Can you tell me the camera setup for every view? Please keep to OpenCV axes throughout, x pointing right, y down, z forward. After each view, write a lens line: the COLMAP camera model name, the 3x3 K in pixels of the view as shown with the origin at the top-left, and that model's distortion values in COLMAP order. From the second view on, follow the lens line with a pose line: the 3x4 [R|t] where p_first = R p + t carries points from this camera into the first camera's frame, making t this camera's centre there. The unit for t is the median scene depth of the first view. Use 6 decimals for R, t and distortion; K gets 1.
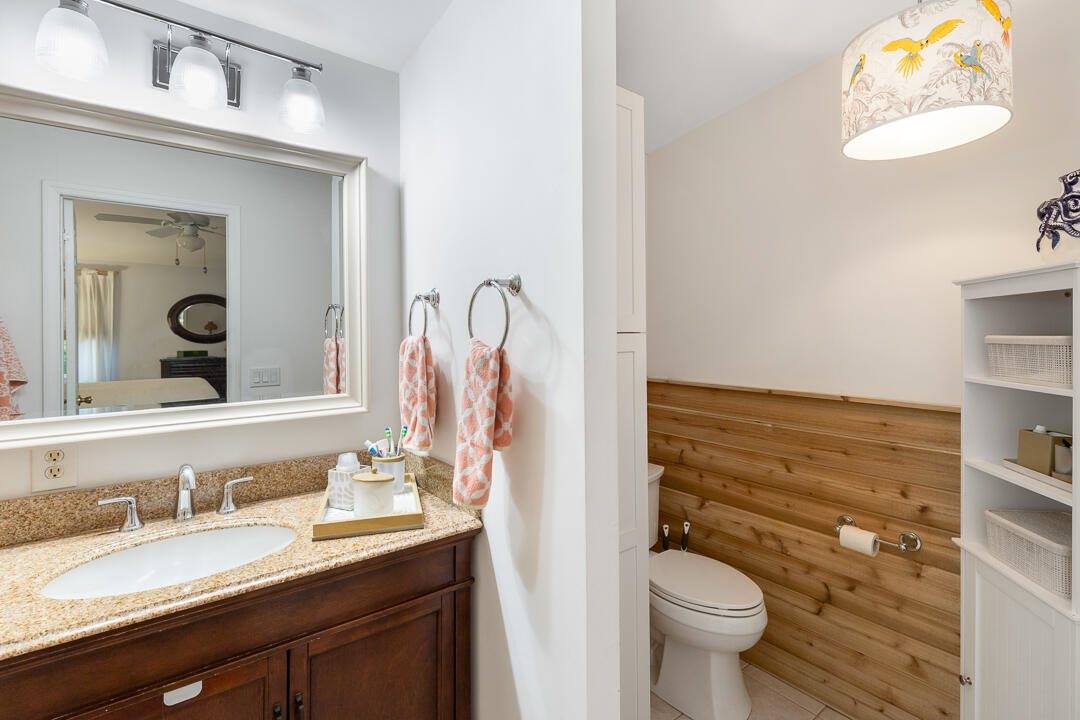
lens RADIAL K [[496.8, 0, 541.2], [0, 496.8, 332.5], [0, 0, 1]] dist [0.001919, 0.000162]
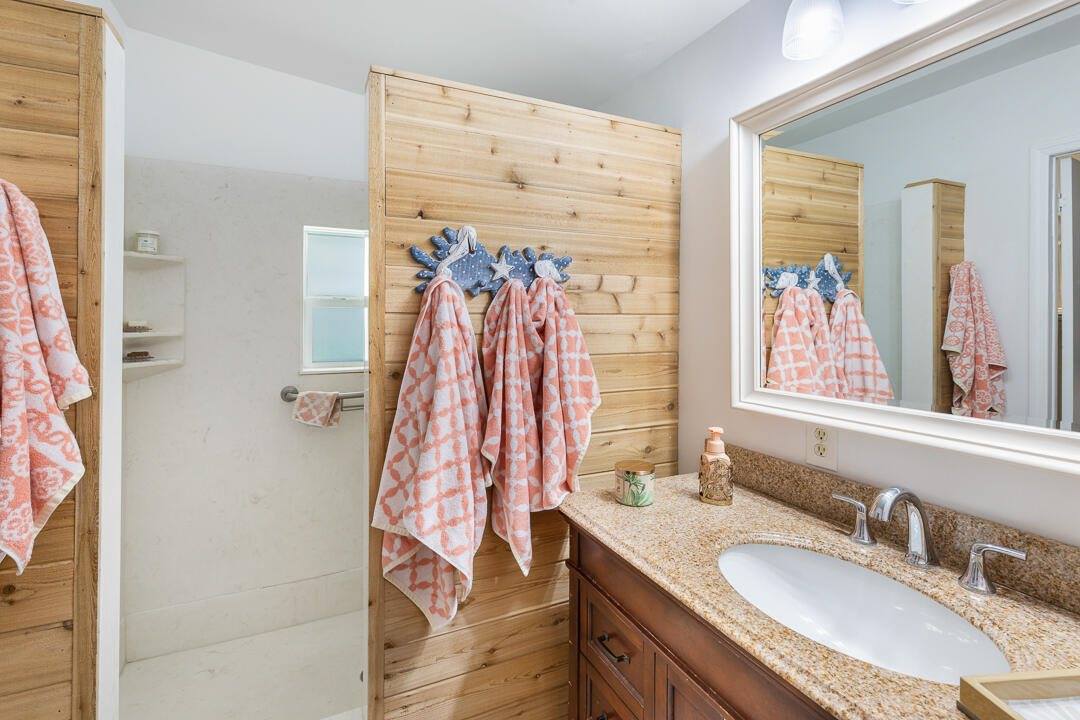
lens RADIAL K [[496.1, 0, 538.0], [0, 496.1, 329.4], [0, 0, 1]] dist [0.000379, -0.000057]
pose [[-0.214351, 0.019862, -0.976555, 0.121969], [0.002232, 0.999801, 0.019844, 0.012686], [0.976754, 0.002074, -0.214352, 0.628066]]
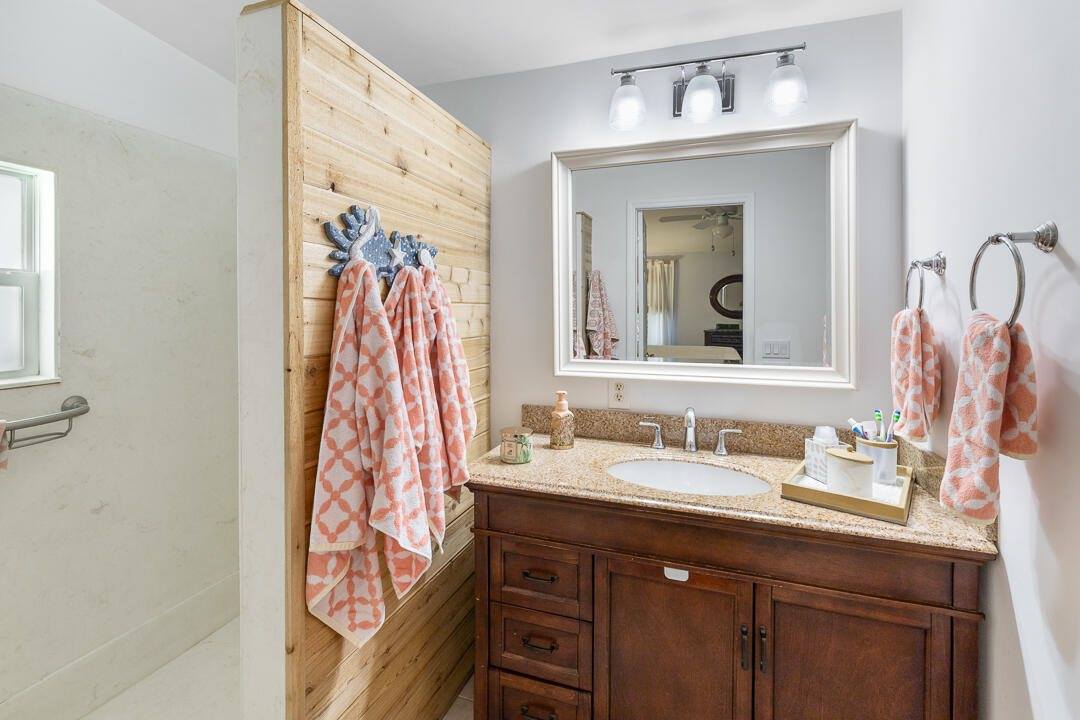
lens RADIAL K [[501.2, 0, 537.6], [0, 501.2, 320.6], [0, 0, 1]] dist [0.001174, -0.000045]
pose [[0.548760, 0.025914, -0.835578, 0.137225], [-0.008064, 0.999637, 0.025706, 0.011529], [0.835941, -0.007369, 0.548770, -0.032000]]
